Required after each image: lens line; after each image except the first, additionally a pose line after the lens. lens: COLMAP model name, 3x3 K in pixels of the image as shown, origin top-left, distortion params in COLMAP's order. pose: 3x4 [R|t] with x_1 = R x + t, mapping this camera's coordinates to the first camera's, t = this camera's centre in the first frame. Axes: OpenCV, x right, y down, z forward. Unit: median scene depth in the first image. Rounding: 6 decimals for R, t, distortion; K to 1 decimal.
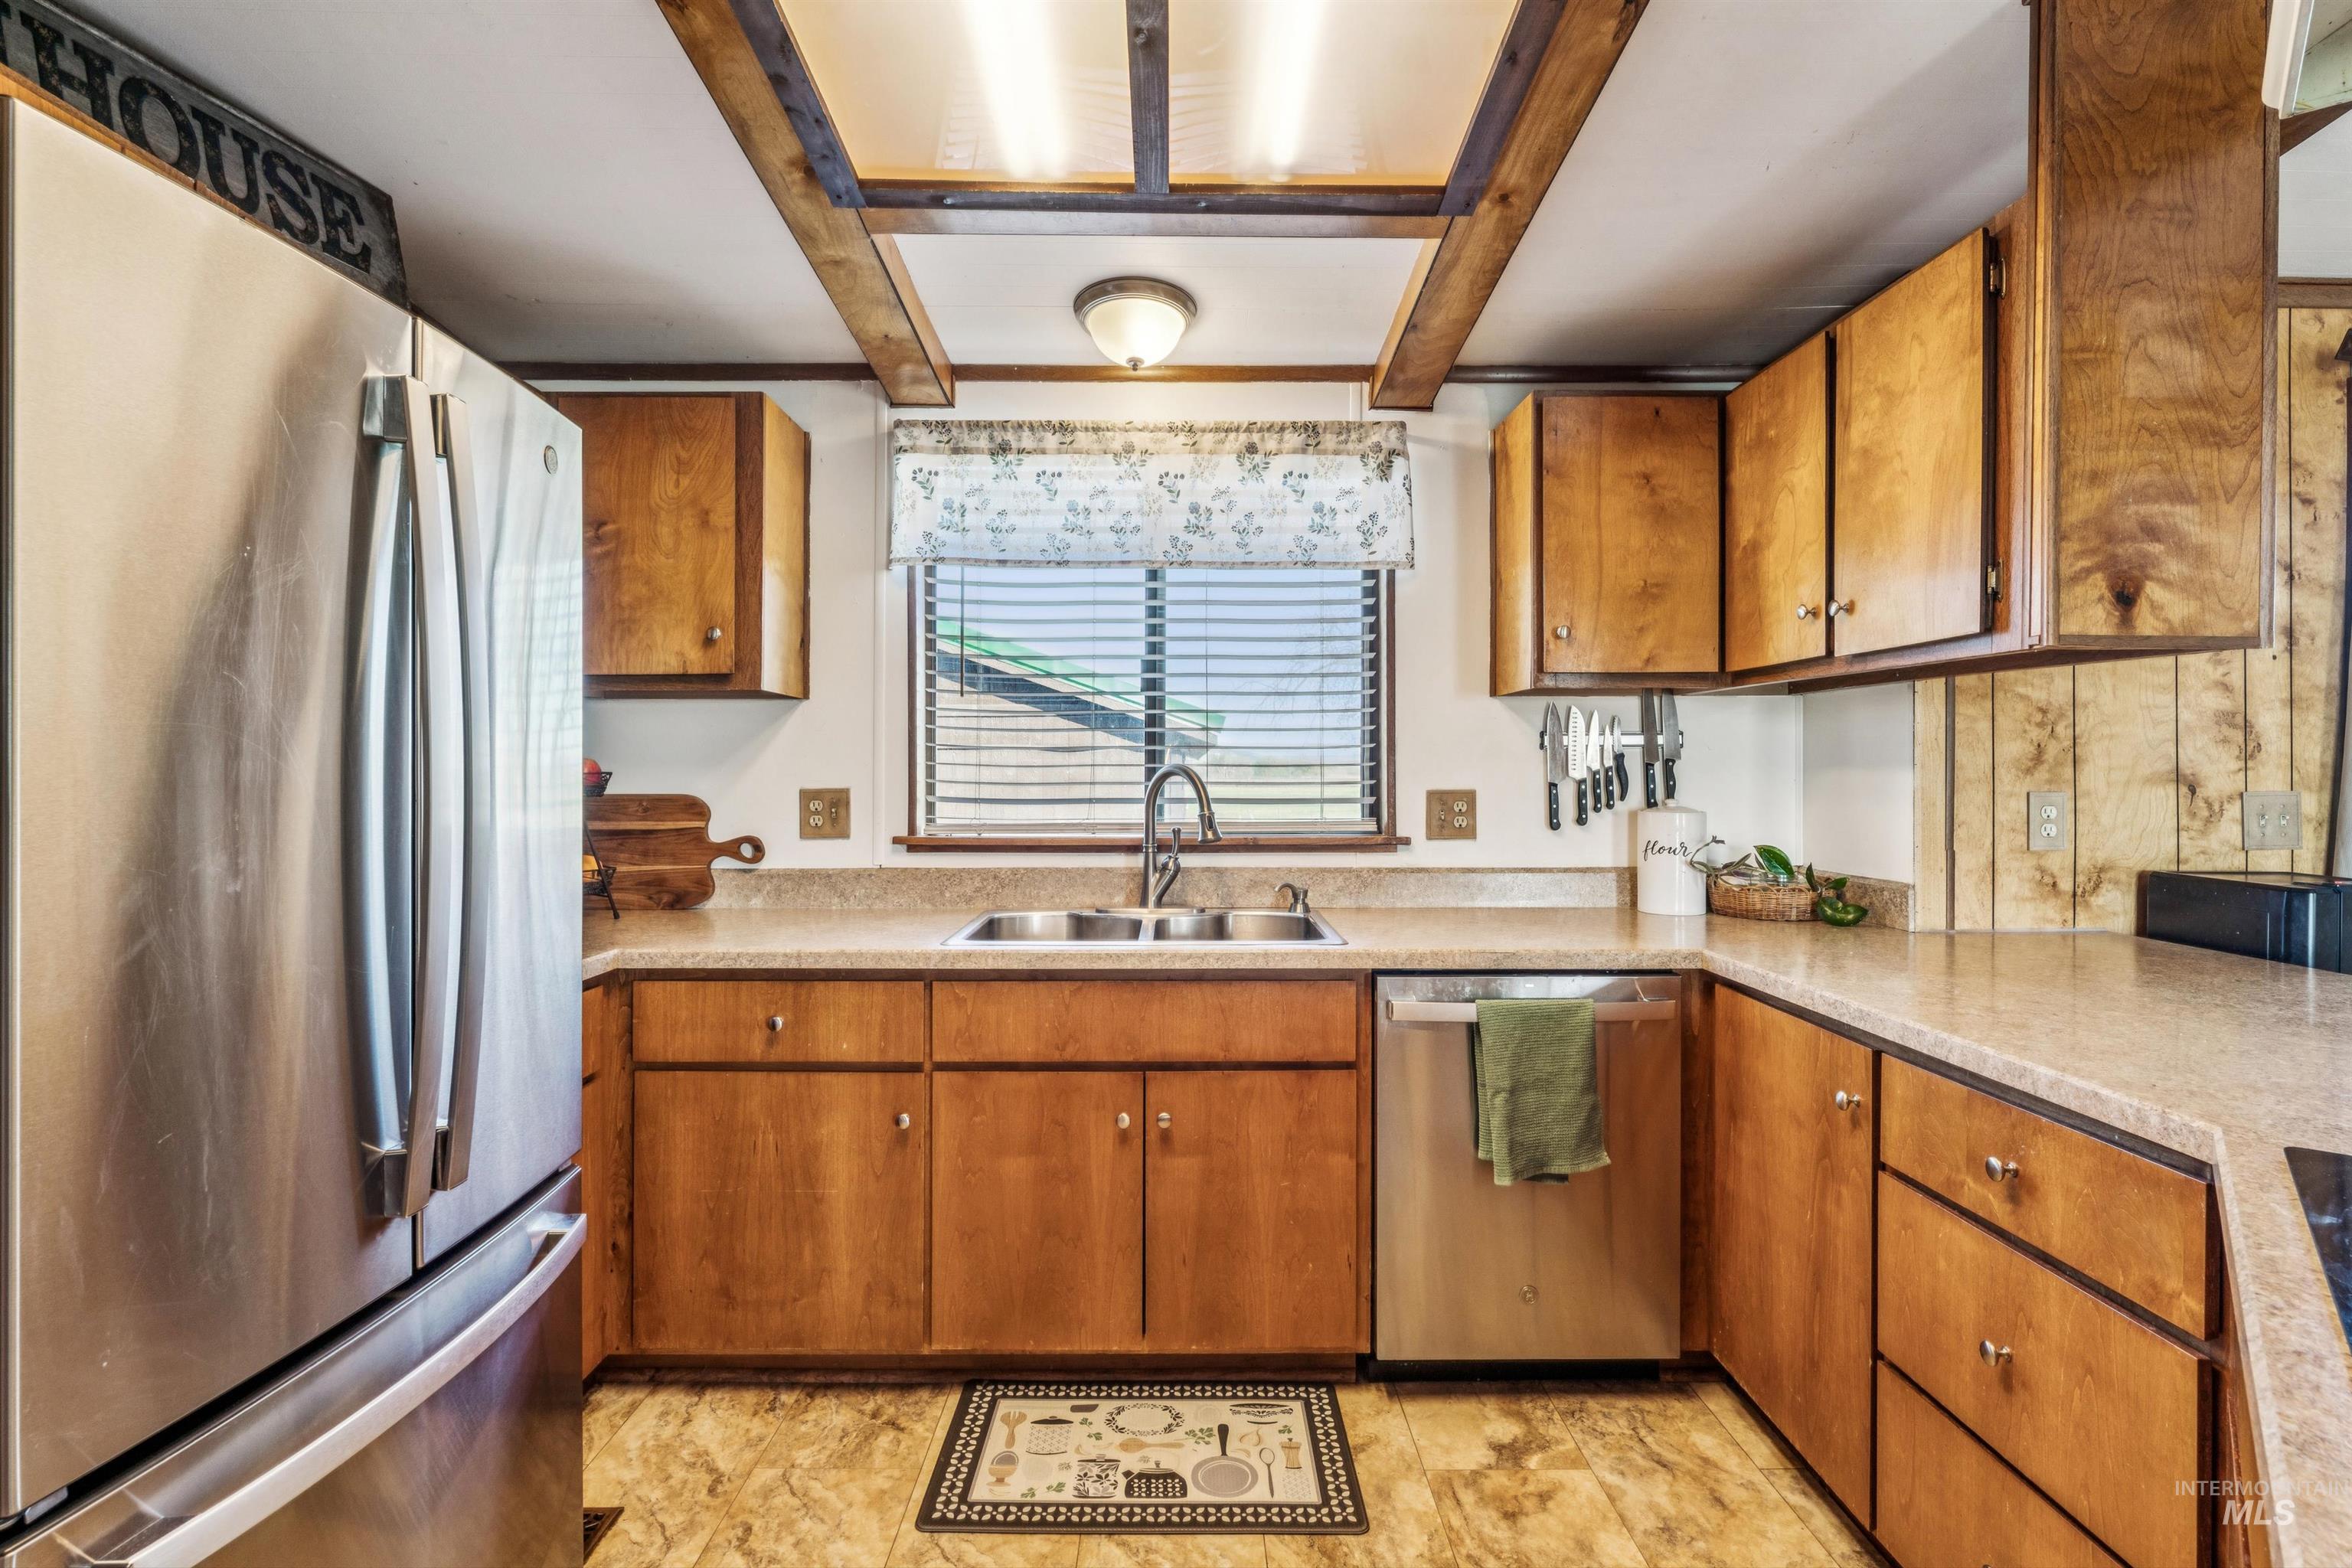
lens RADIAL K [[1135.8, 0, 1174.7], [0, 1135.8, 773.7], [0, 0, 1]] dist [-0.000072, -0.000831]
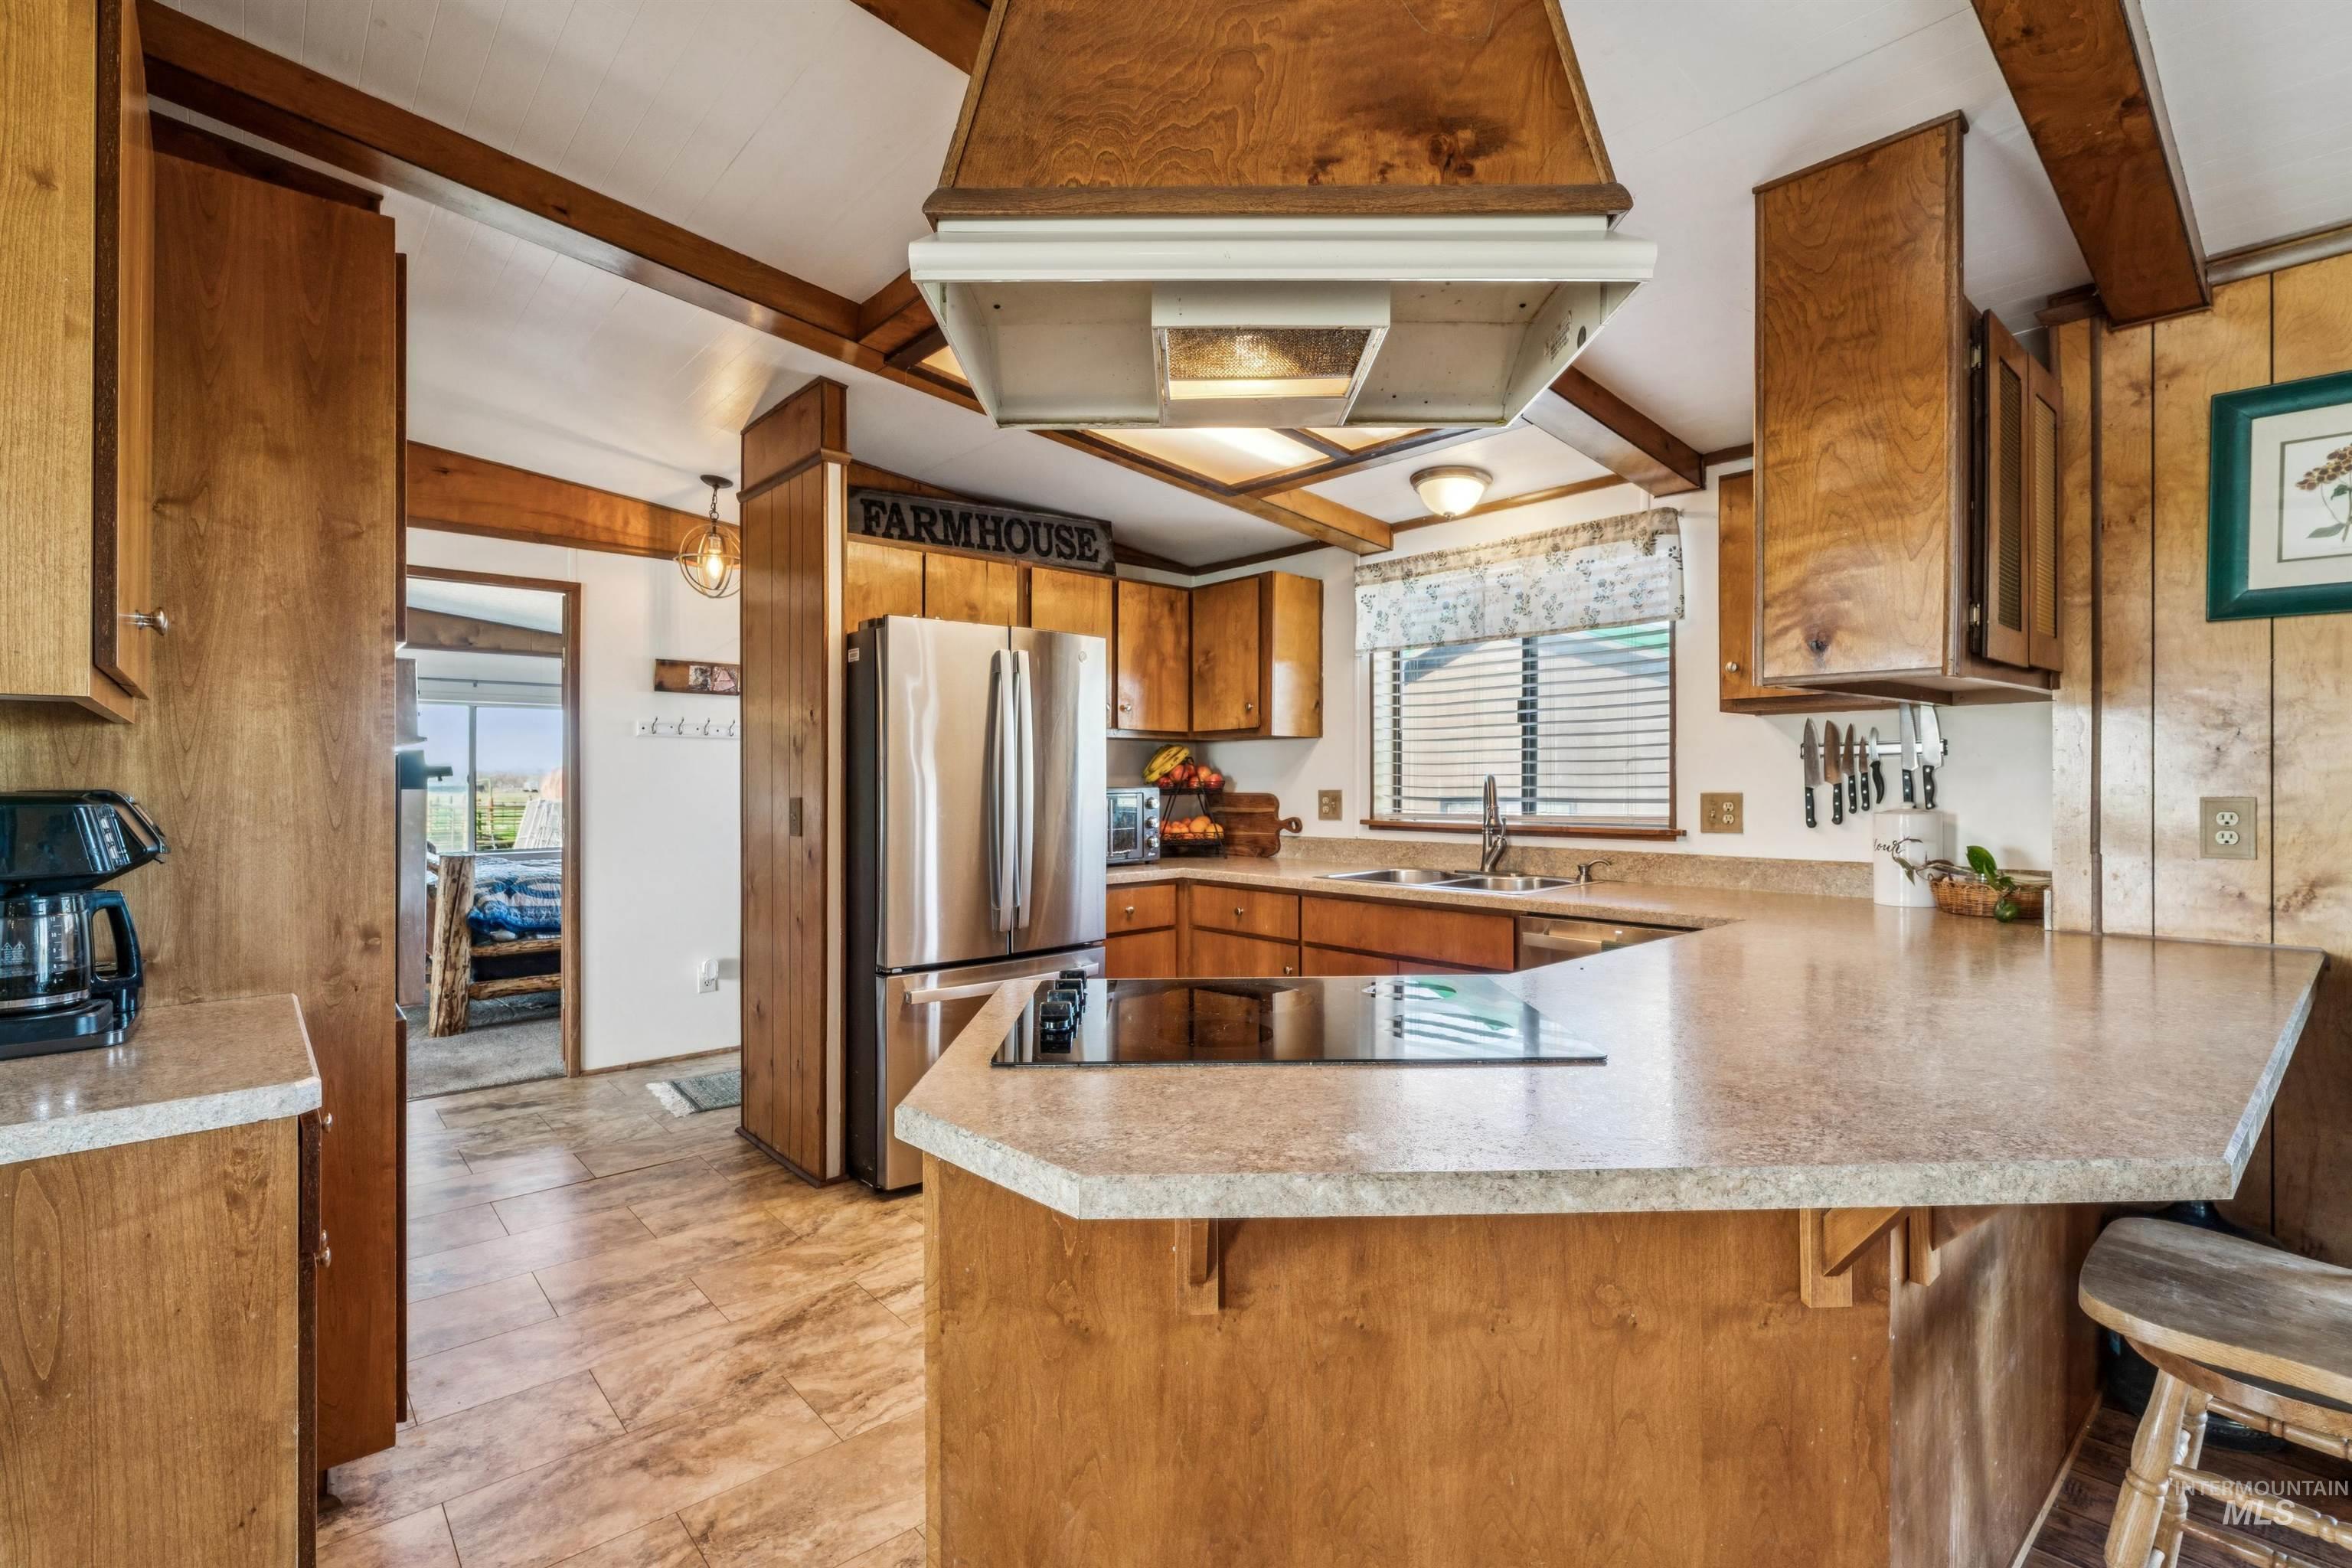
lens RADIAL K [[1050.3, 0, 1174.5], [0, 1050.3, 783.2], [0, 0, 1]] dist [-0.004422, -0.000673]
pose [[0.662382, -0.001343, -0.749165, 0.835094], [0.003567, 0.999993, 0.001362, -0.000156], [0.749158, -0.003575, 0.662382, -0.240367]]
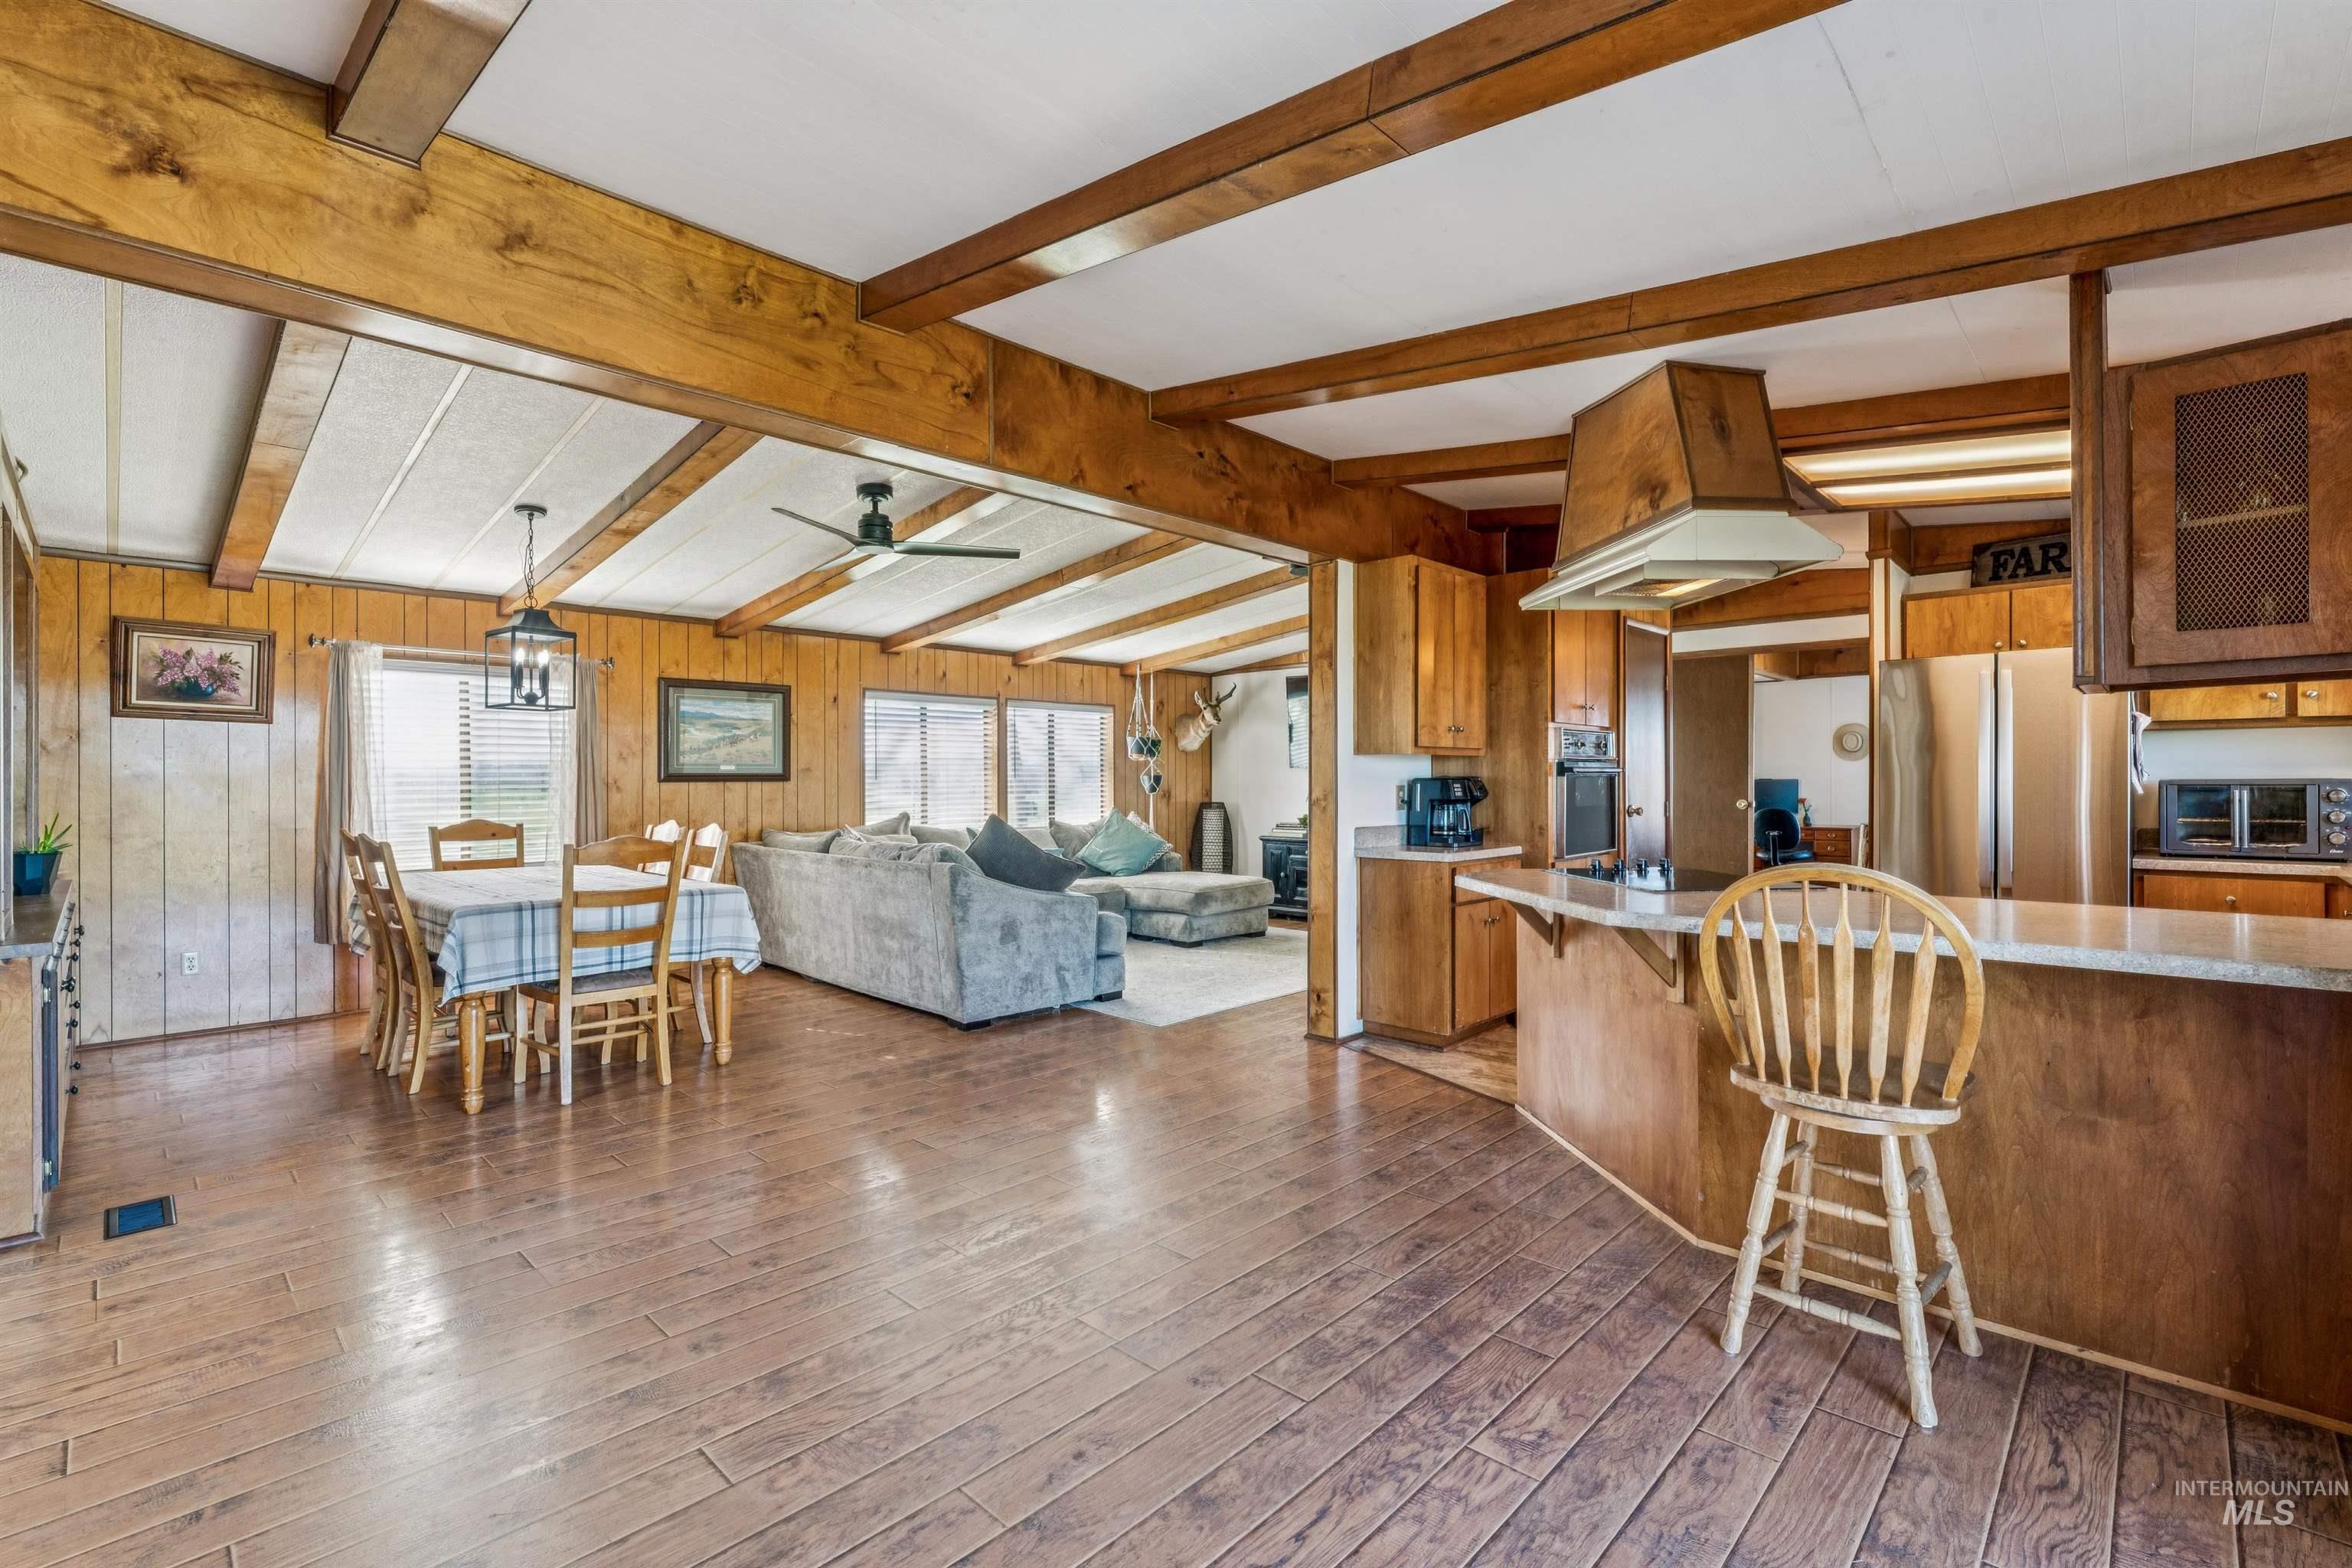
lens RADIAL K [[1050.3, 0, 1174.8], [0, 1050.3, 779.6], [0, 0, 1]] dist [-0.004422, -0.000673]
pose [[-0.697048, 0.000680, -0.717025, 1.887424], [0.001255, 0.999999, -0.000272, 0.008910], [0.717024, -0.001090, -0.697048, 0.749390]]
